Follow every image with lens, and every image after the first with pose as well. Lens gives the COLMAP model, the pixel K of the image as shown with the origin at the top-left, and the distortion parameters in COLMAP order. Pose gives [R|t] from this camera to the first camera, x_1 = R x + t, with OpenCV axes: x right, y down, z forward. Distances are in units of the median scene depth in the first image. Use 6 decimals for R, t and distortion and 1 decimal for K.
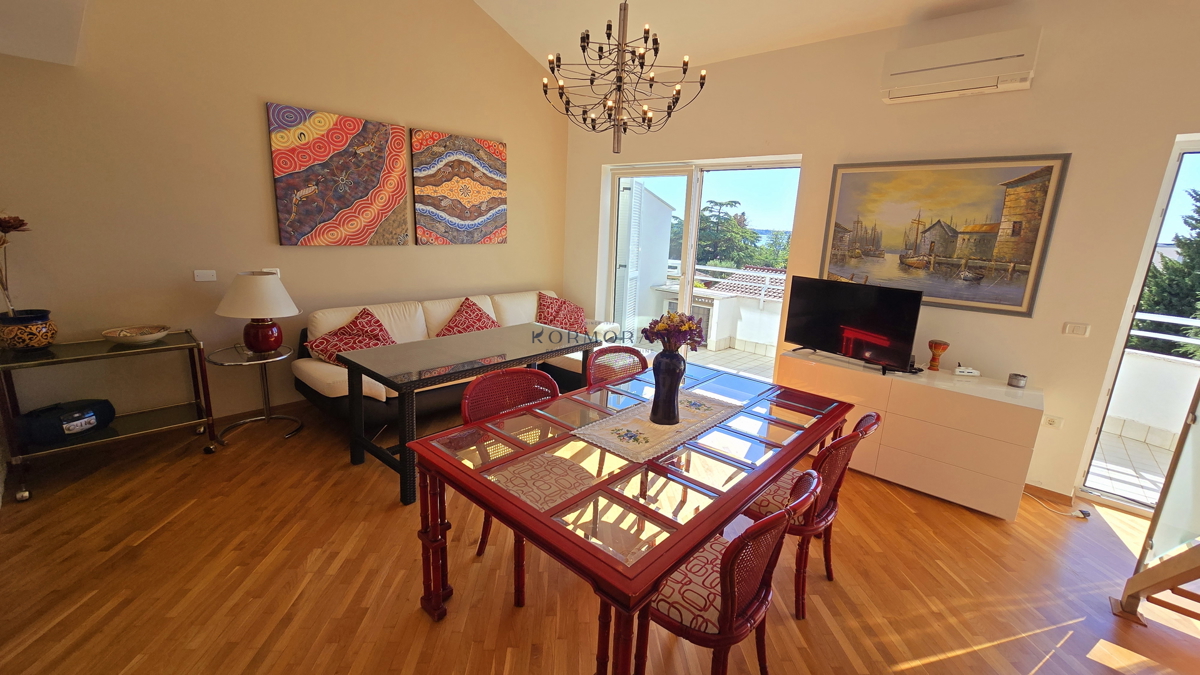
lens RADIAL K [[491.8, 0, 603.6], [0, 491.8, 333.9], [0, 0, 1]] dist [0.000958, 0.000404]
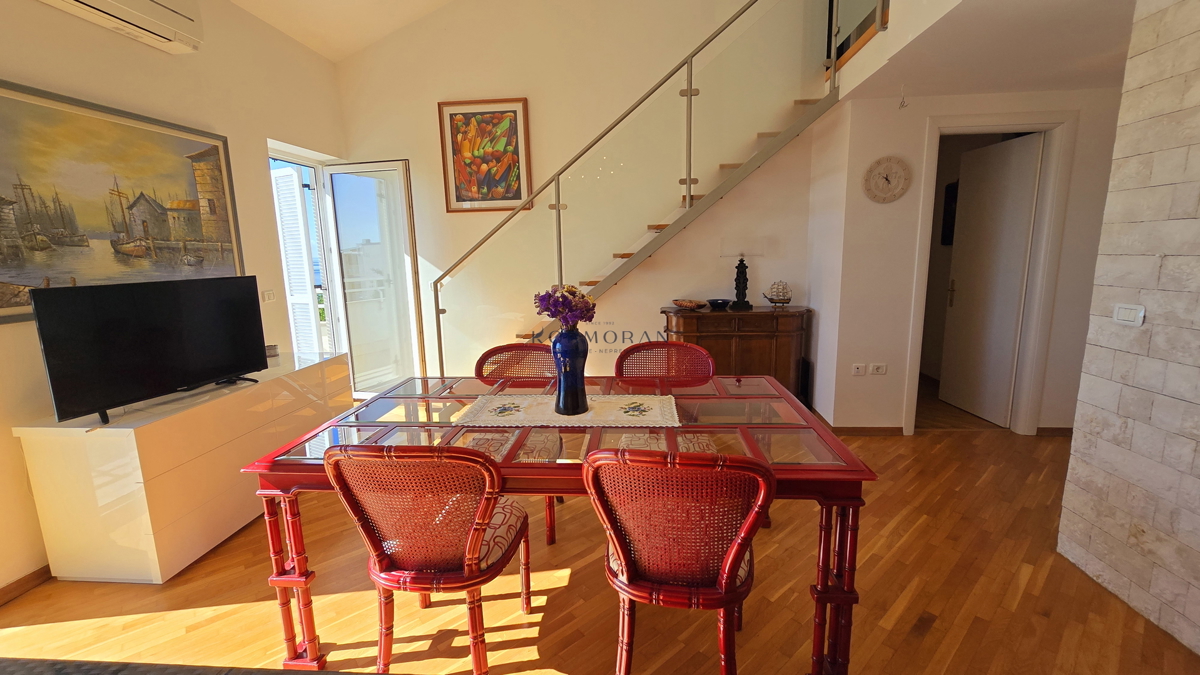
lens RADIAL K [[491.8, 0, 603.6], [0, 491.8, 333.9], [0, 0, 1]] dist [0.000958, 0.000404]
pose [[-0.602033, -0.168718, 0.780443, -0.352483], [0.171956, 0.927091, 0.333067, -0.143942], [-0.779736, 0.334719, -0.529127, 0.833747]]
